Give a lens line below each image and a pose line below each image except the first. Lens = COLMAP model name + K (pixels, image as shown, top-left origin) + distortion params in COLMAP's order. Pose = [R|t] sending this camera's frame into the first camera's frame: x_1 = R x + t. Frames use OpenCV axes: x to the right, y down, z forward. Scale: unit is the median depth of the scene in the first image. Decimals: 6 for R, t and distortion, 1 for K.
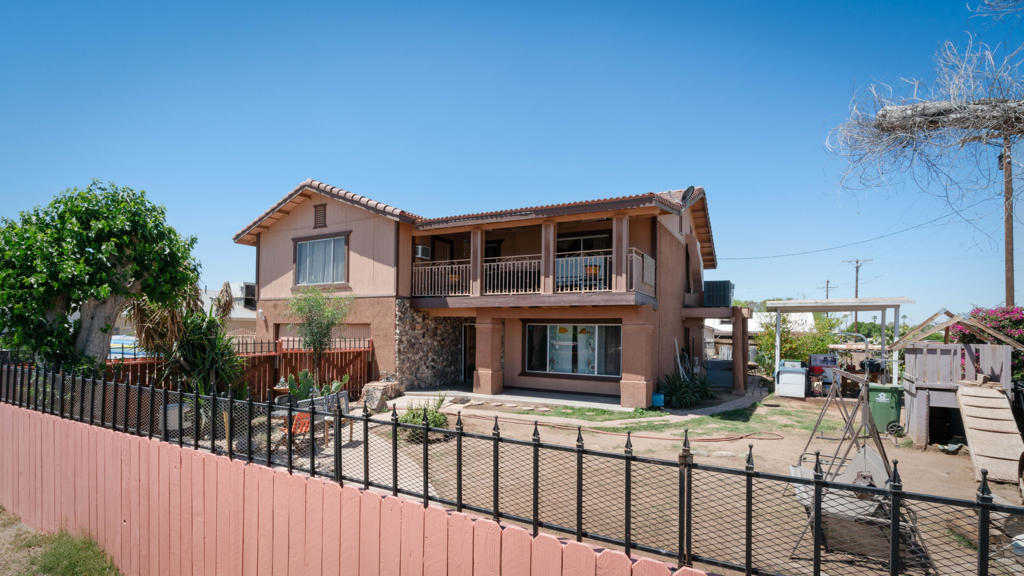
lens RADIAL K [[470.6, 0, 468.2], [0, 470.6, 309.9], [0, 0, 1]] dist [-0.004829, 0.001901]
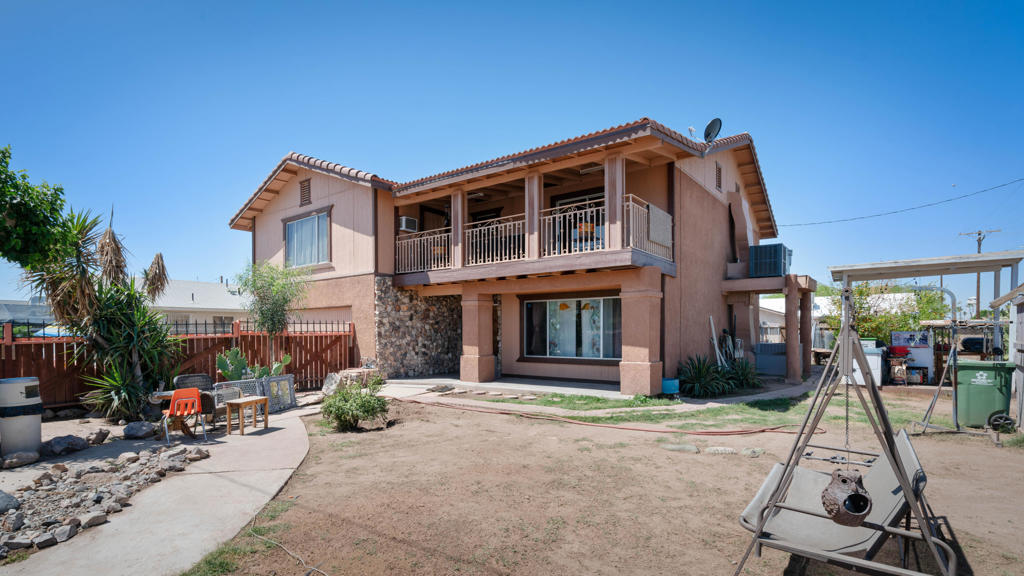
lens RADIAL K [[470.6, 0, 469.1], [0, 470.6, 324.1], [0, 0, 1]] dist [-0.004829, 0.001901]
pose [[0.990146, -0.017703, -0.138918, 0.155440], [0.021654, 0.999401, 0.026978, 0.049850], [0.138358, -0.029720, 0.989936, 0.141950]]
